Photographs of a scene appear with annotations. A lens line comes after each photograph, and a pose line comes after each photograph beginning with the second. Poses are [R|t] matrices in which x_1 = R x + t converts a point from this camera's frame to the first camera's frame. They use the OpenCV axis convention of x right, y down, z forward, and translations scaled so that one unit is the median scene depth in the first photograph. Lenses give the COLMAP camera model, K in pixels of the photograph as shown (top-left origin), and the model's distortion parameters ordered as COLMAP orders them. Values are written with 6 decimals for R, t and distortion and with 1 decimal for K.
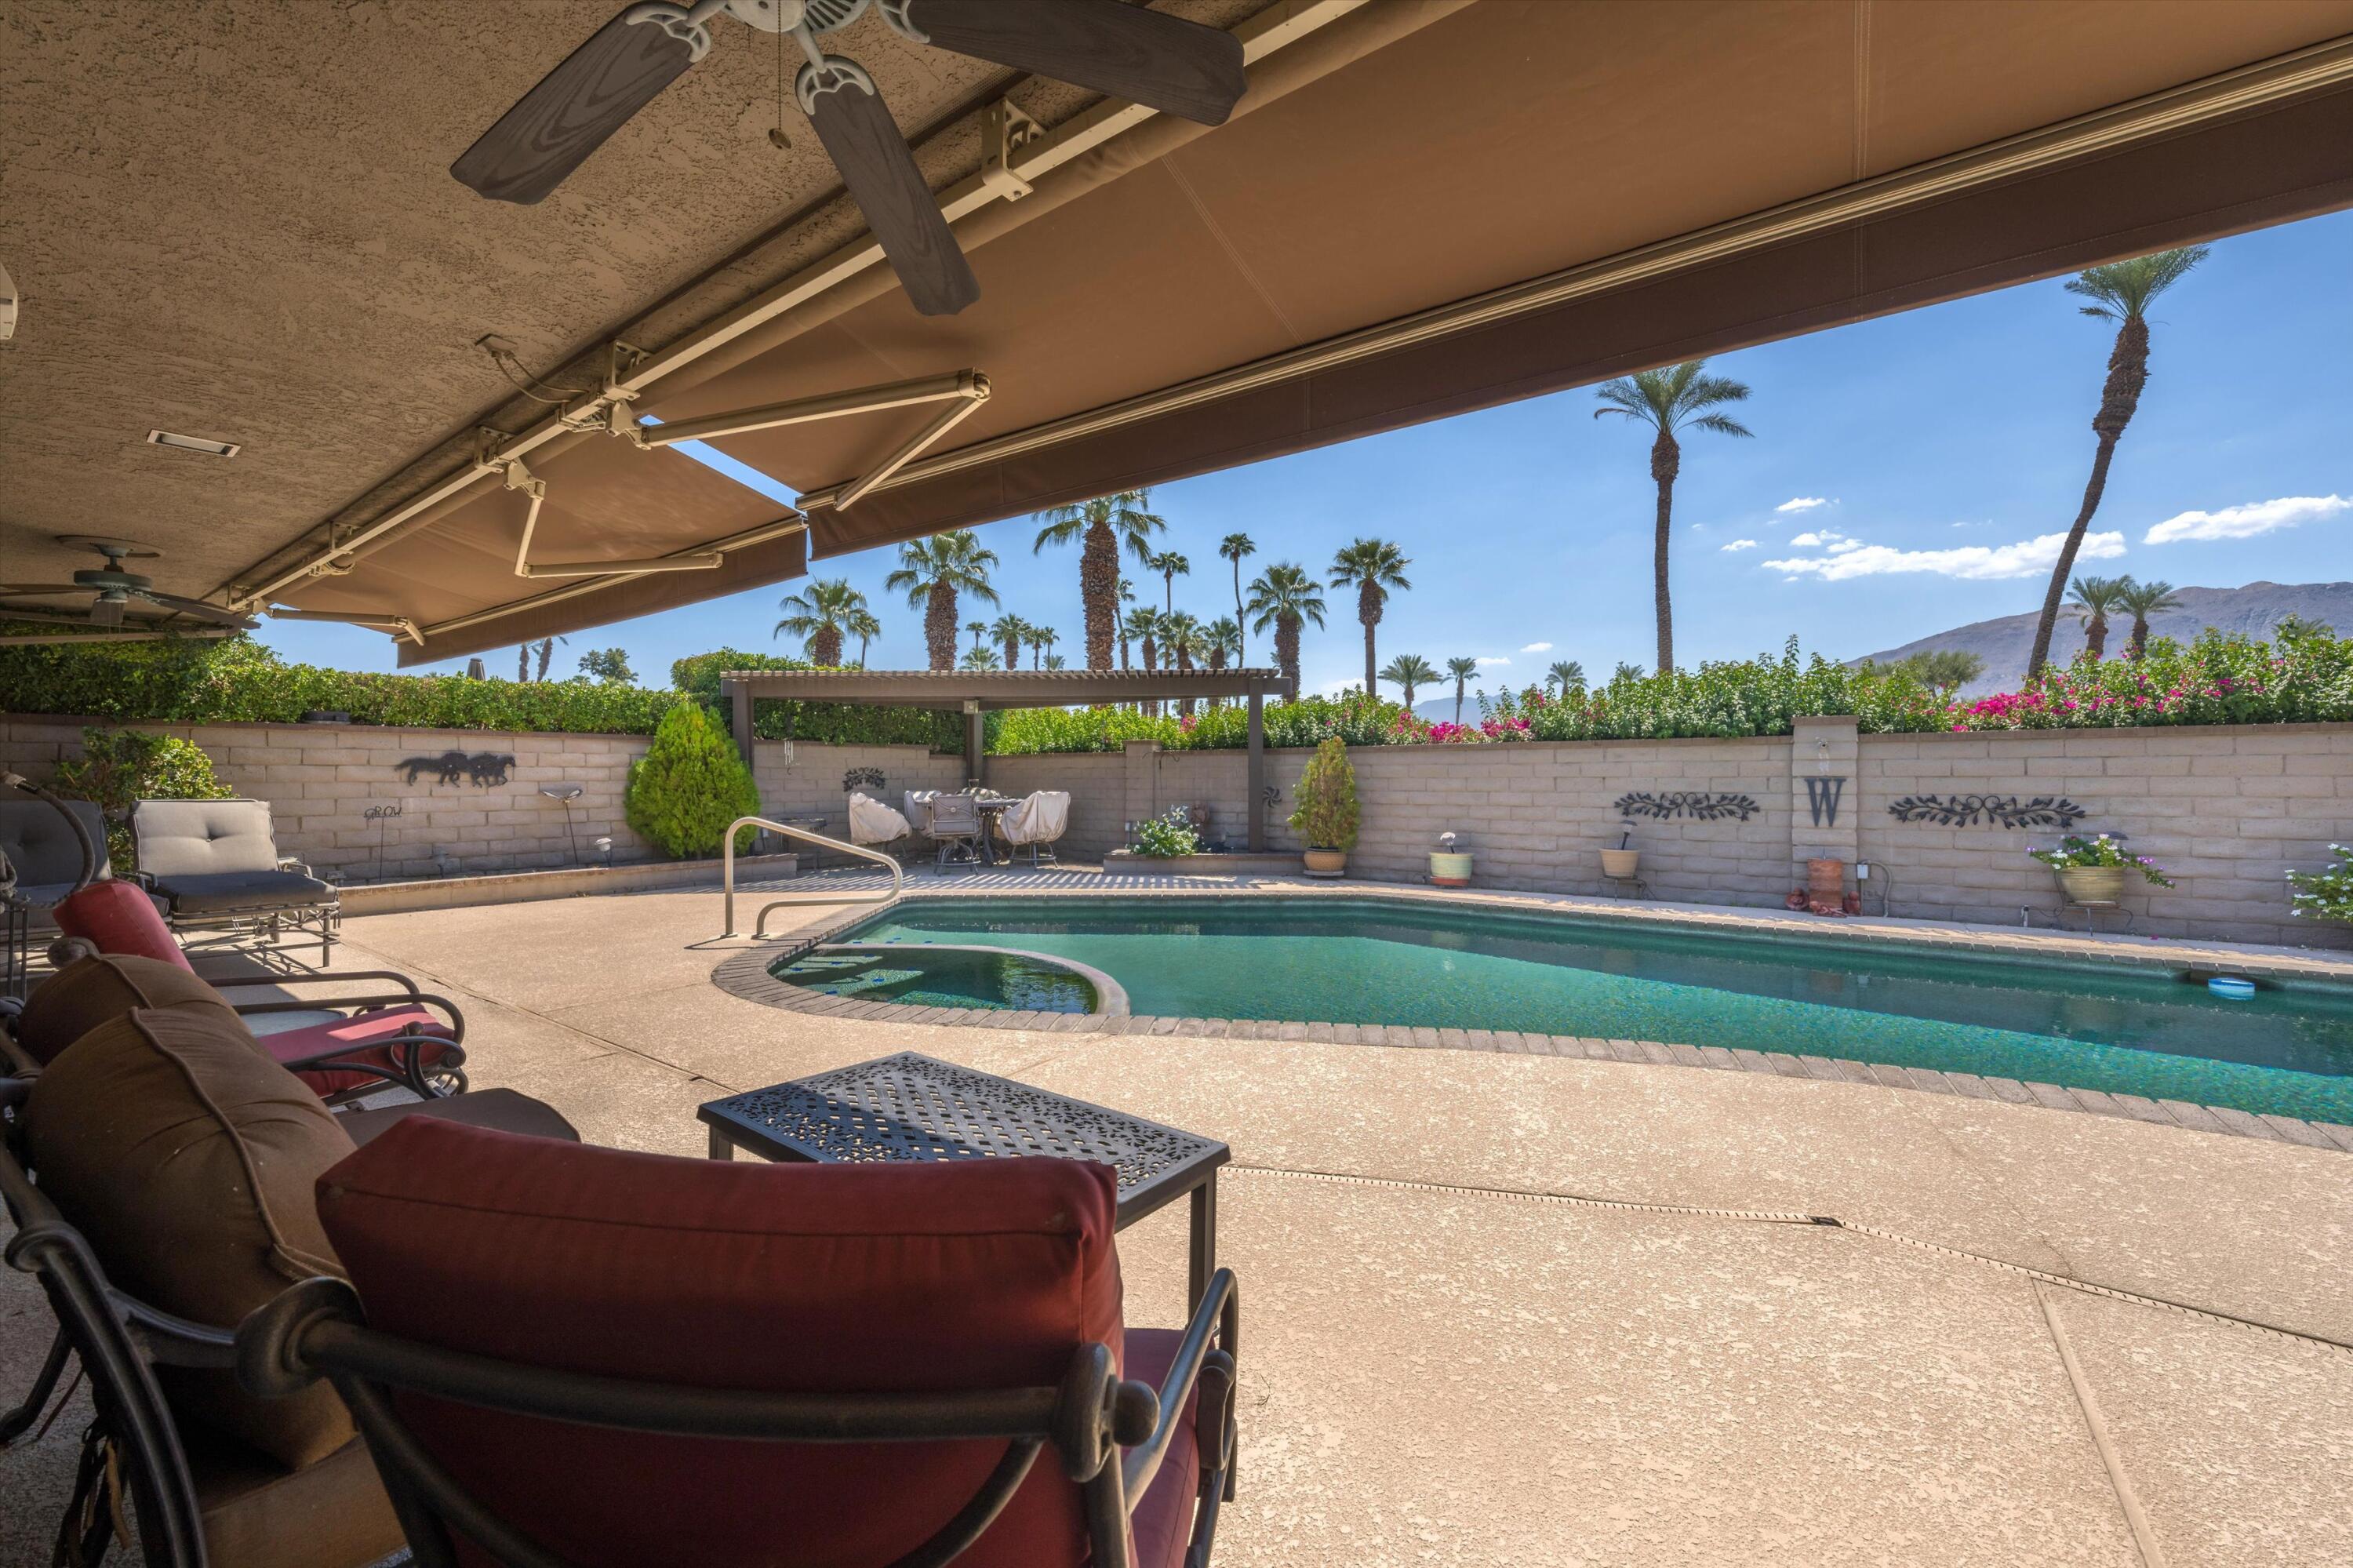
lens RADIAL K [[914.8, 0, 1182.9], [0, 914.8, 774.2], [0, 0, 1]] dist [-0.004092, 0.000237]
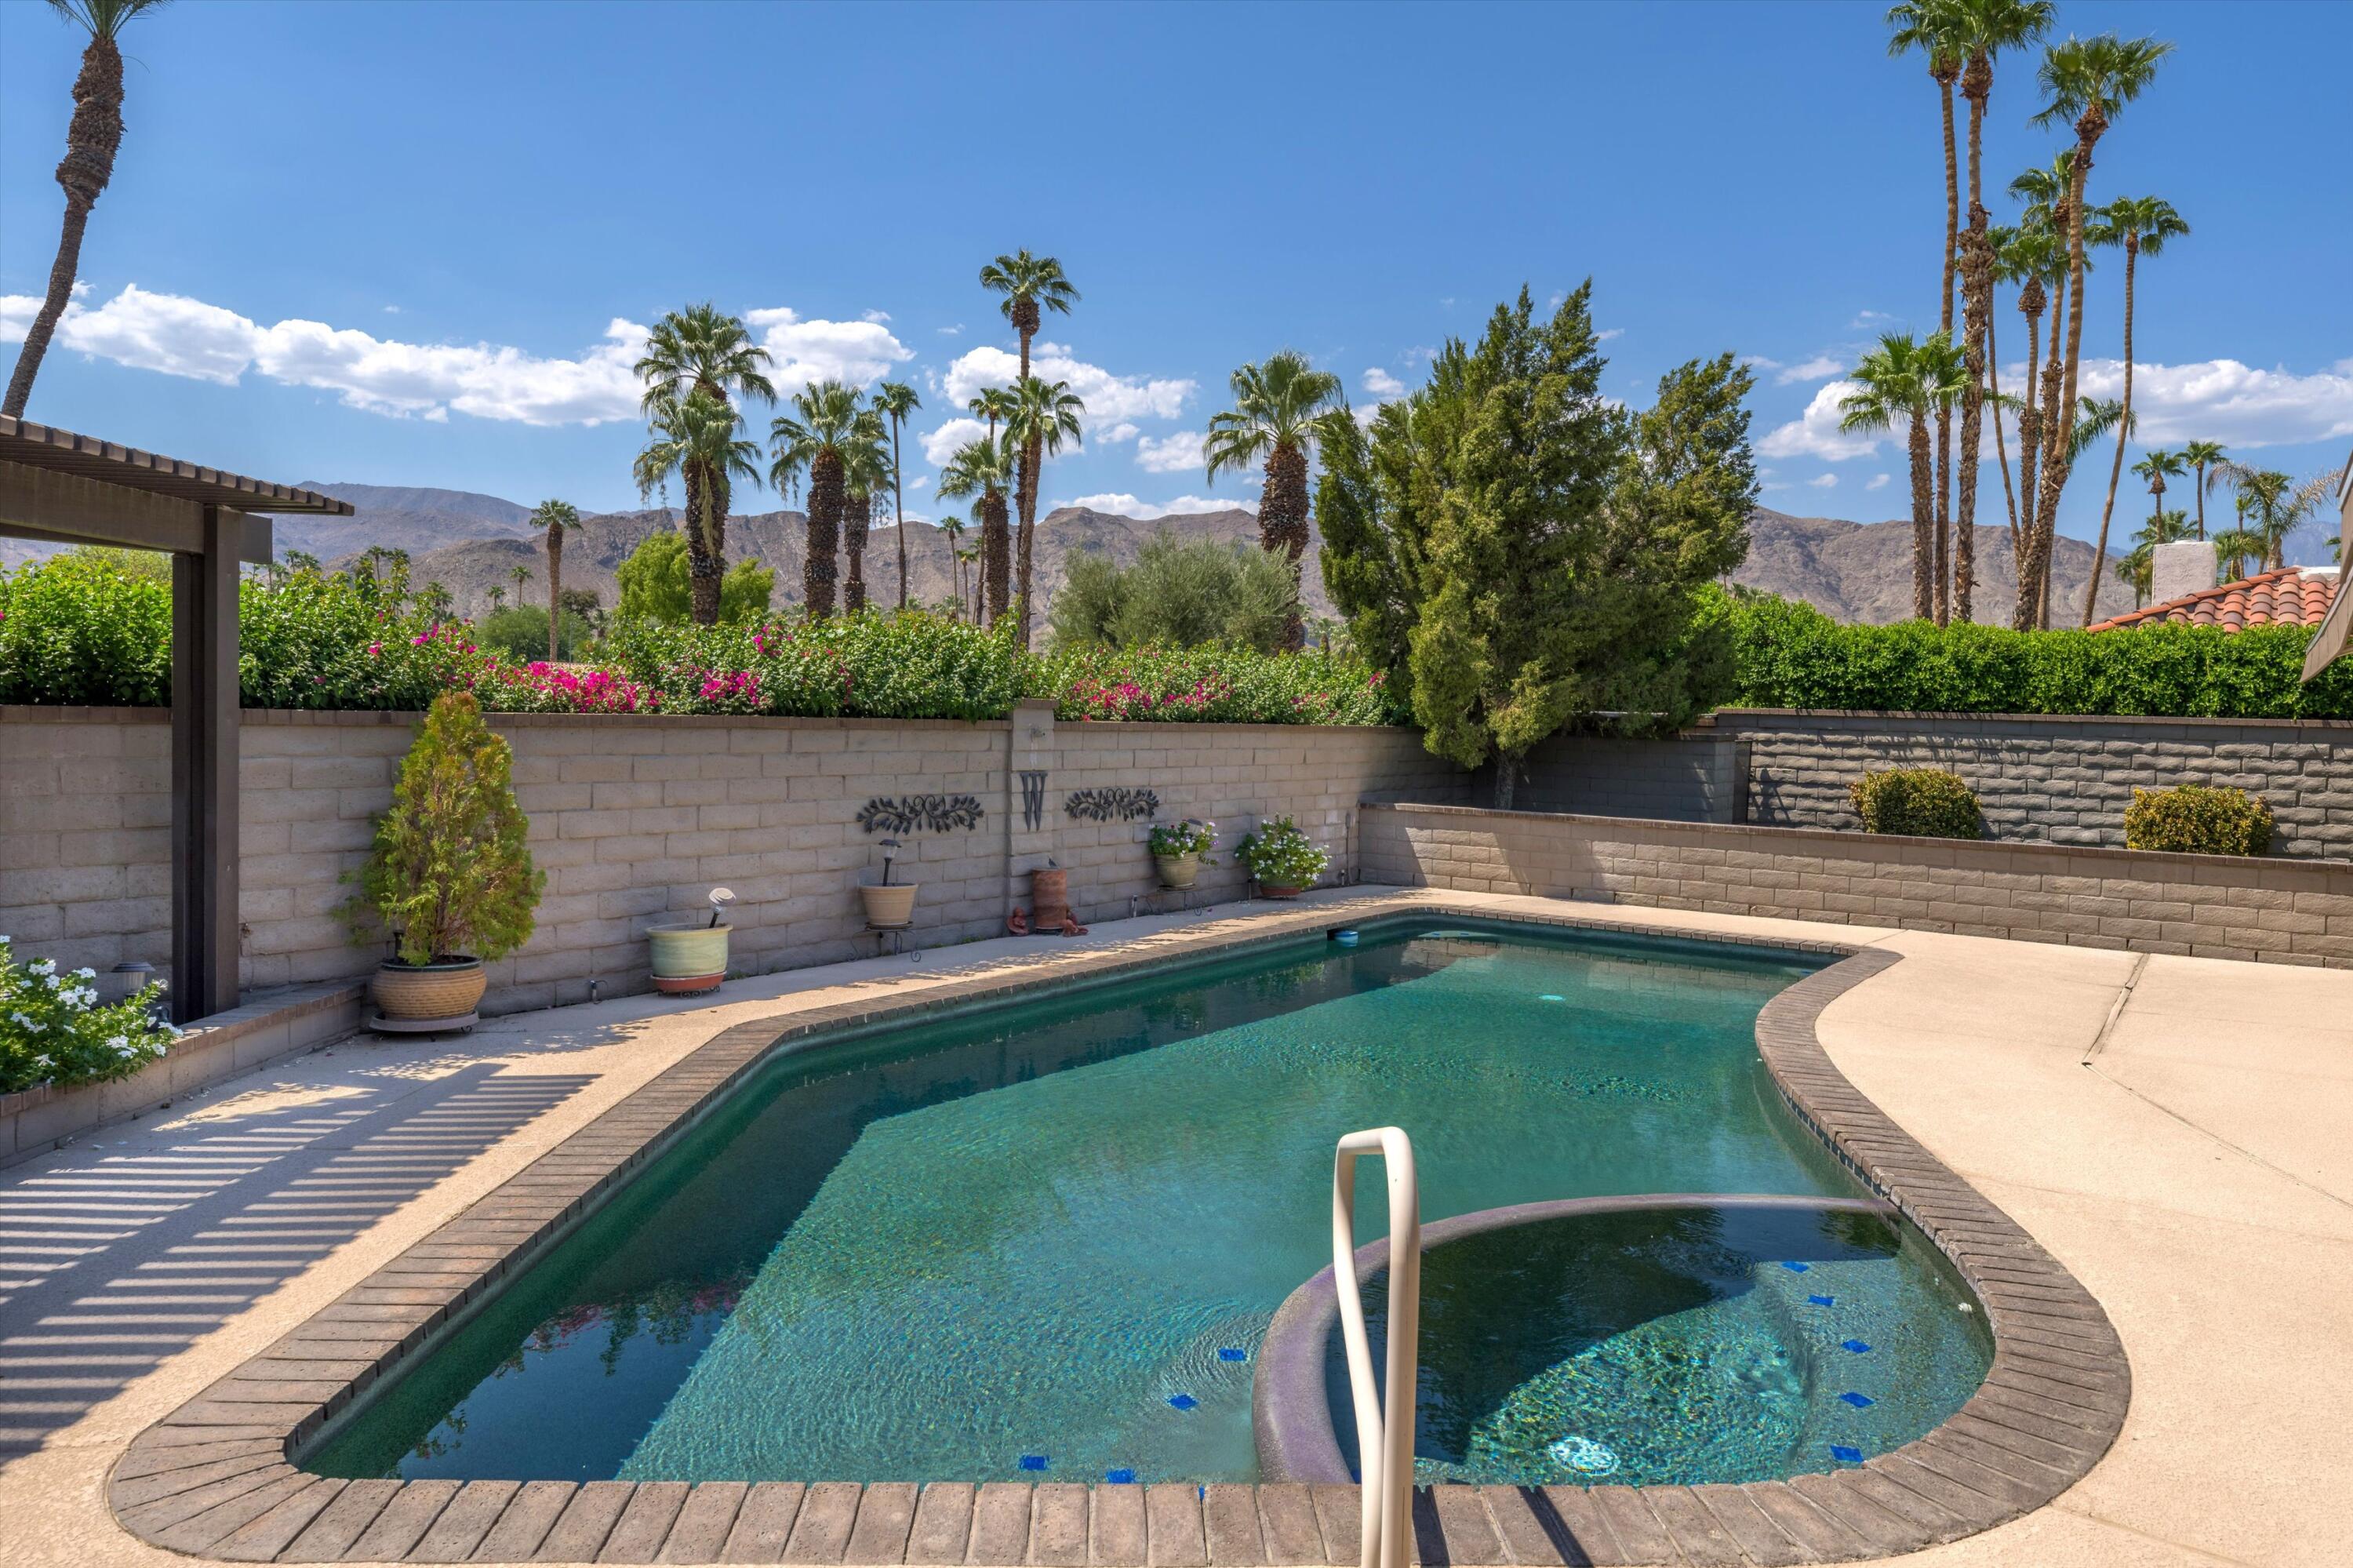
lens RADIAL K [[1595.9, 0, 1170.8], [0, 1595.9, 768.8], [0, 0, 1]] dist [0.019395, -0.001565]
pose [[0.000536, -0.031183, 0.999514, -0.655613], [-0.021120, 0.999290, 0.031187, -0.041077], [-0.999777, -0.021126, -0.000122, 0.757989]]
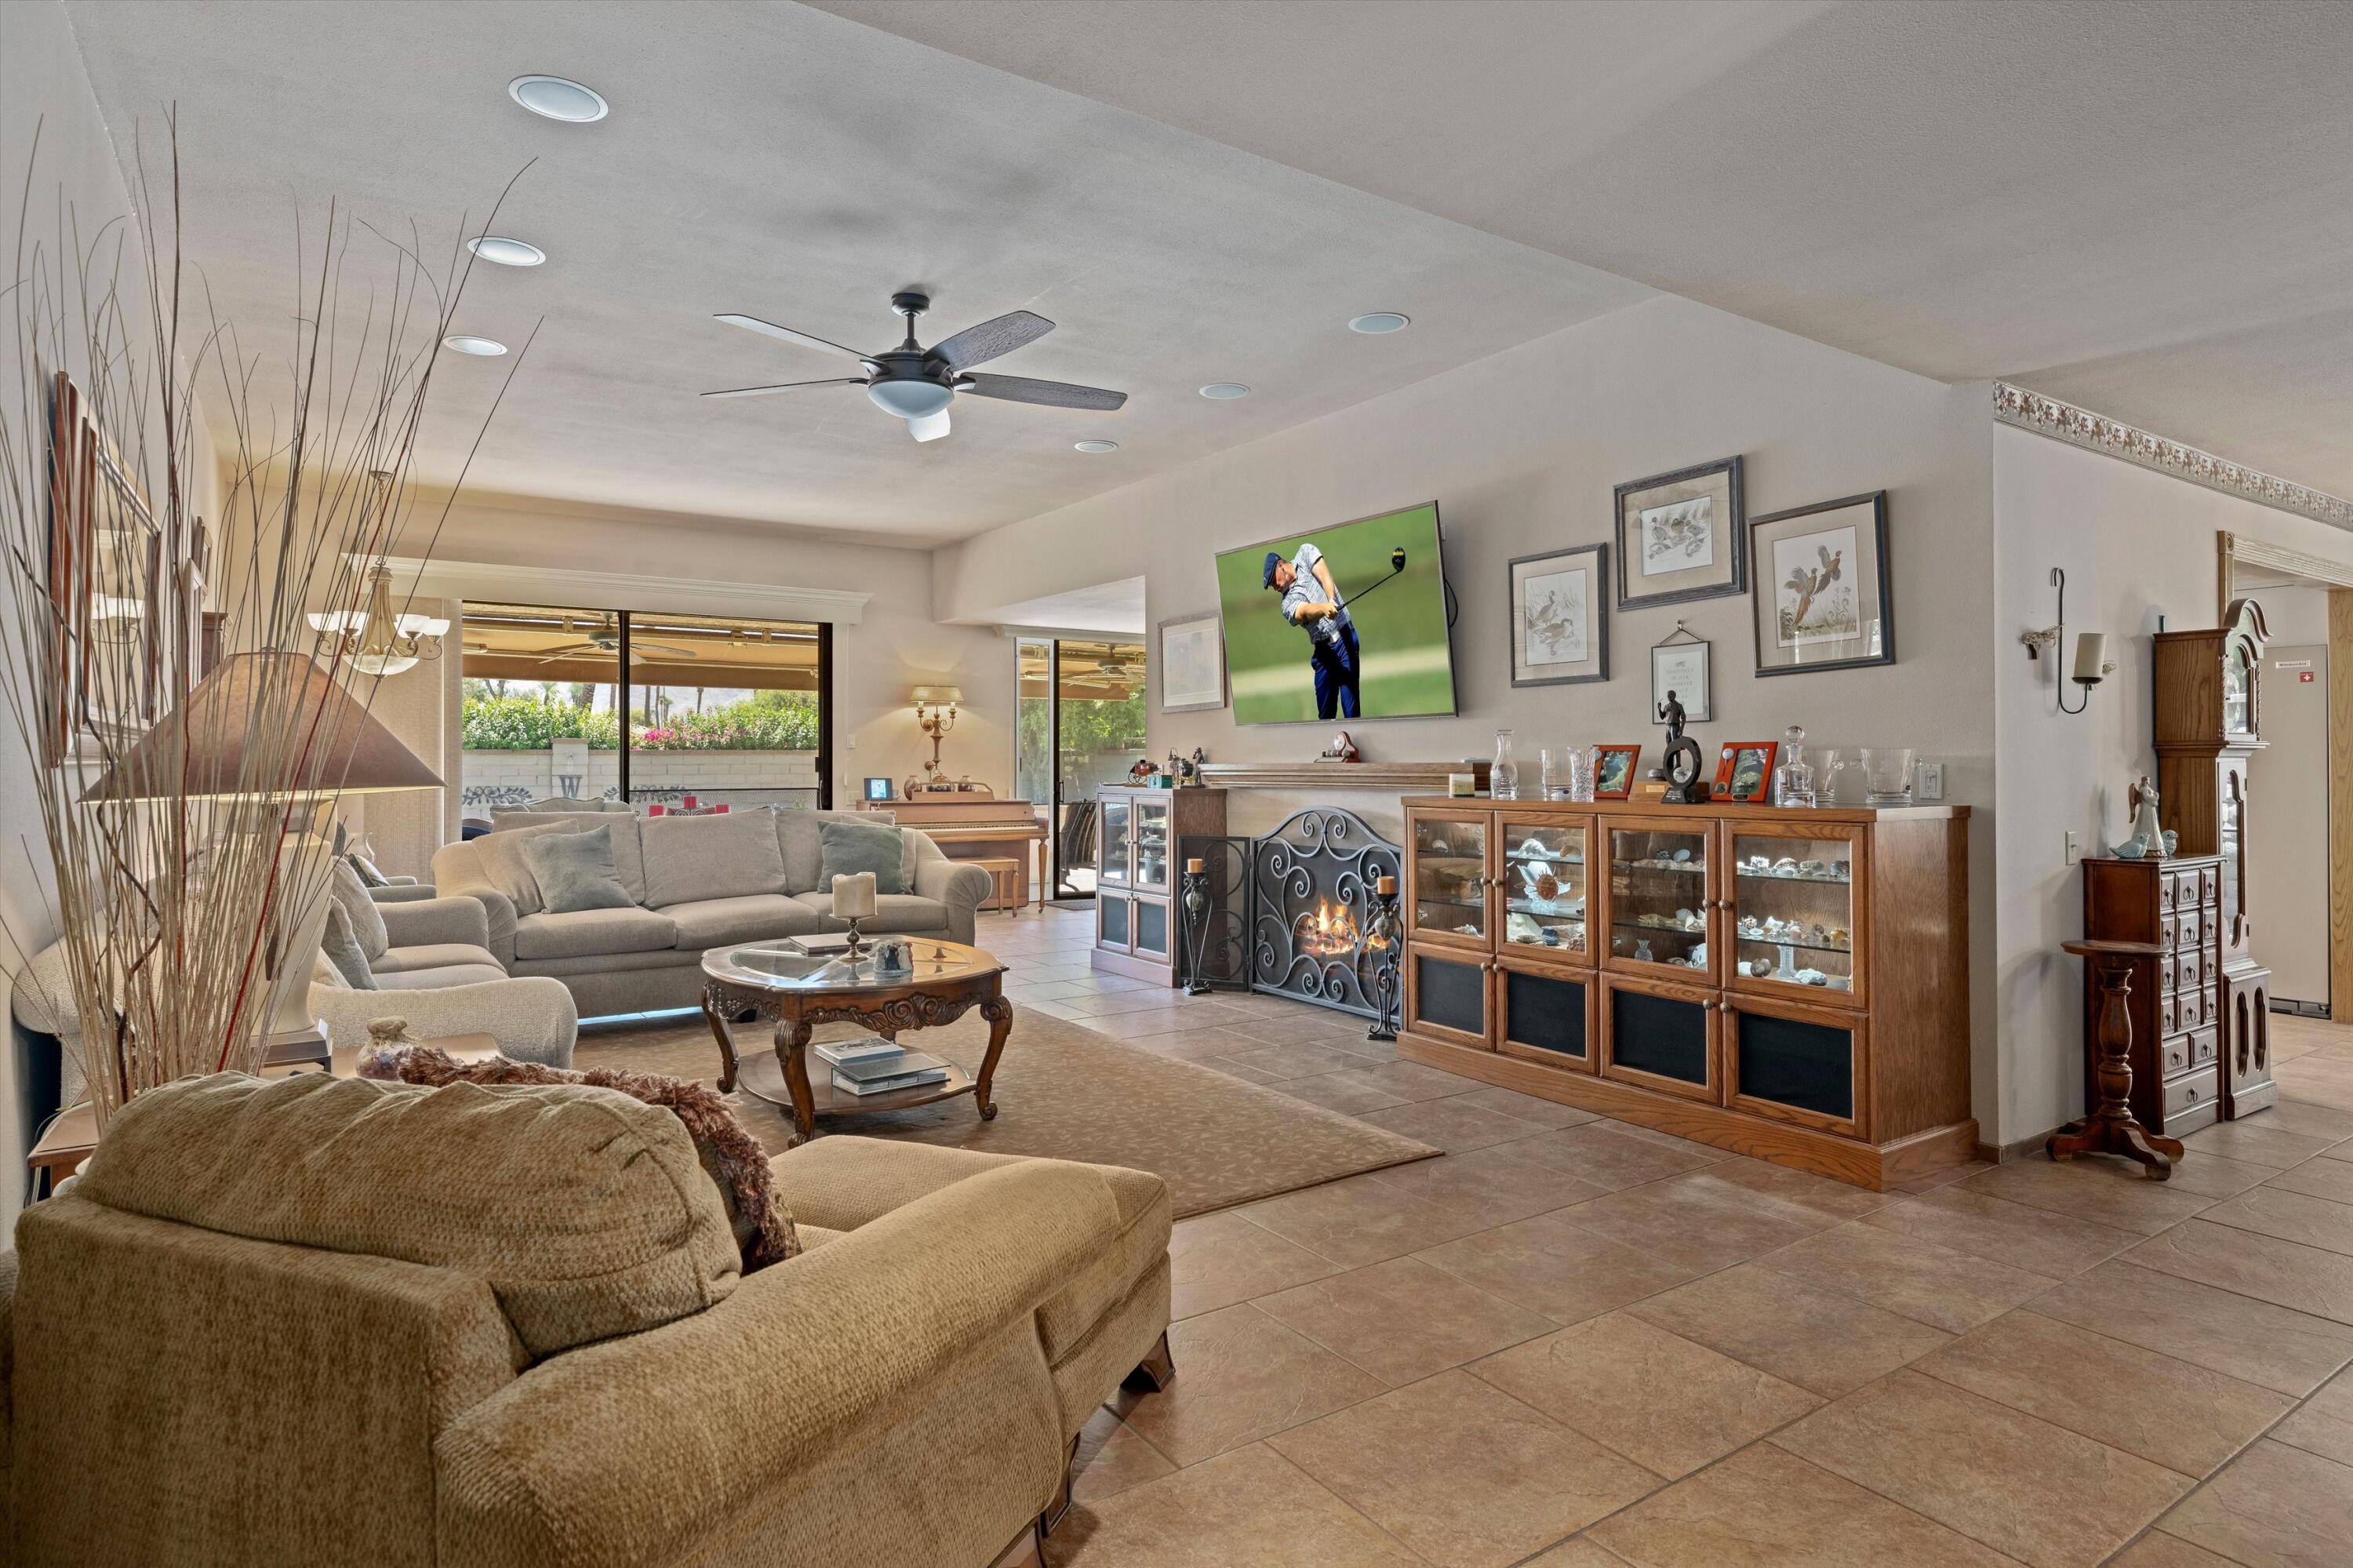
lens RADIAL K [[1258.1, 0, 1165.3], [0, 1258.1, 776.7], [0, 0, 1]] dist [0.002048, 0.000792]
pose [[0.353766, 0.000057, 0.935334, -0.875887], [0.001694, 0.999998, -0.000702, 0.007513], [-0.935332, 0.001833, 0.353765, -0.671646]]
